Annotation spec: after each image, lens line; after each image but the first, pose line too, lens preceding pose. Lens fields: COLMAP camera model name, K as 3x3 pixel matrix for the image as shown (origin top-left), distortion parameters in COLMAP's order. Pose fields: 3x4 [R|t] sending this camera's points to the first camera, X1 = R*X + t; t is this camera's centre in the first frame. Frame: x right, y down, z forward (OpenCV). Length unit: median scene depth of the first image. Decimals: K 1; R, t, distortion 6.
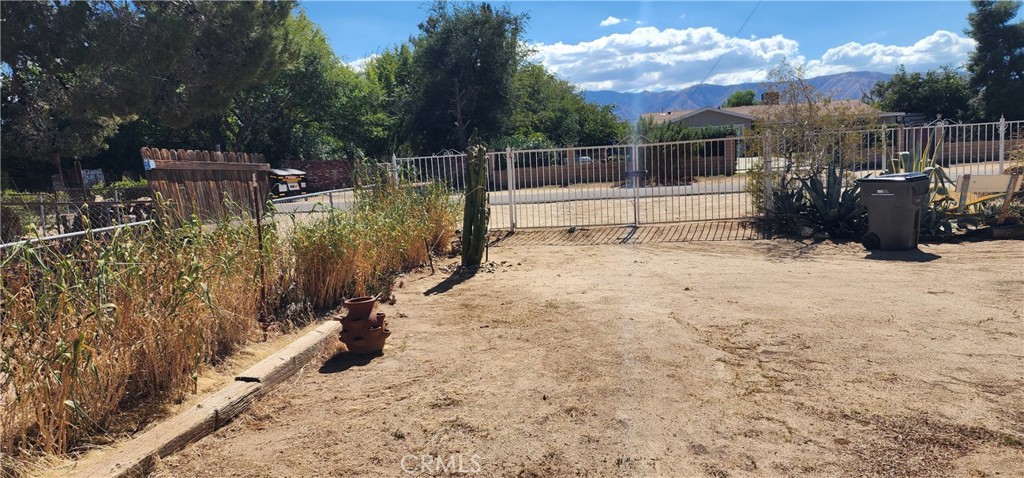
lens RADIAL K [[682.6, 0, 545.1], [0, 682.6, 239.3], [0, 0, 1]] dist [-0.000150, -0.000189]
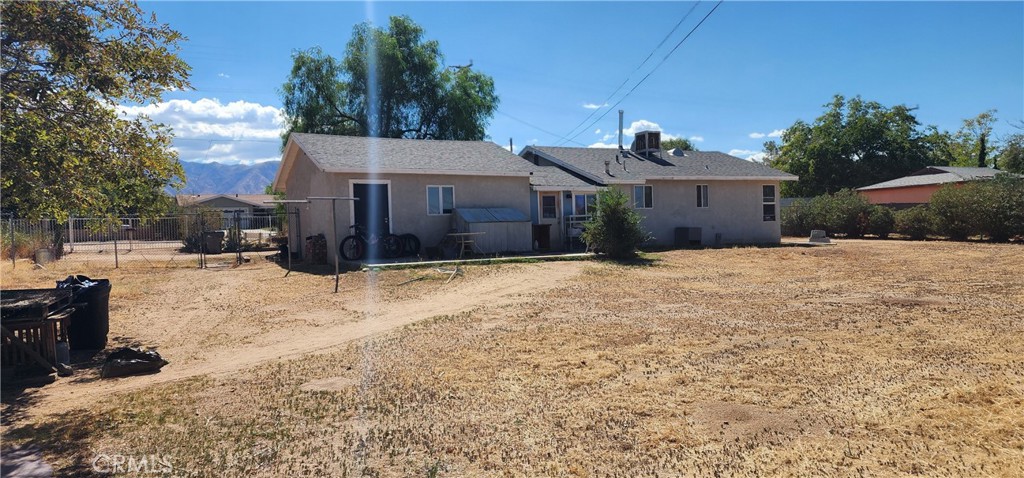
lens RADIAL K [[711.5, 0, 517.1], [0, 711.5, 251.2], [0, 0, 1]] dist [0.094053, -0.093749]
pose [[0.860889, 0.010129, 0.508693, -0.000709], [0.039077, 0.995532, -0.085956, 0.058906], [-0.507291, 0.093877, 0.856646, -0.432042]]
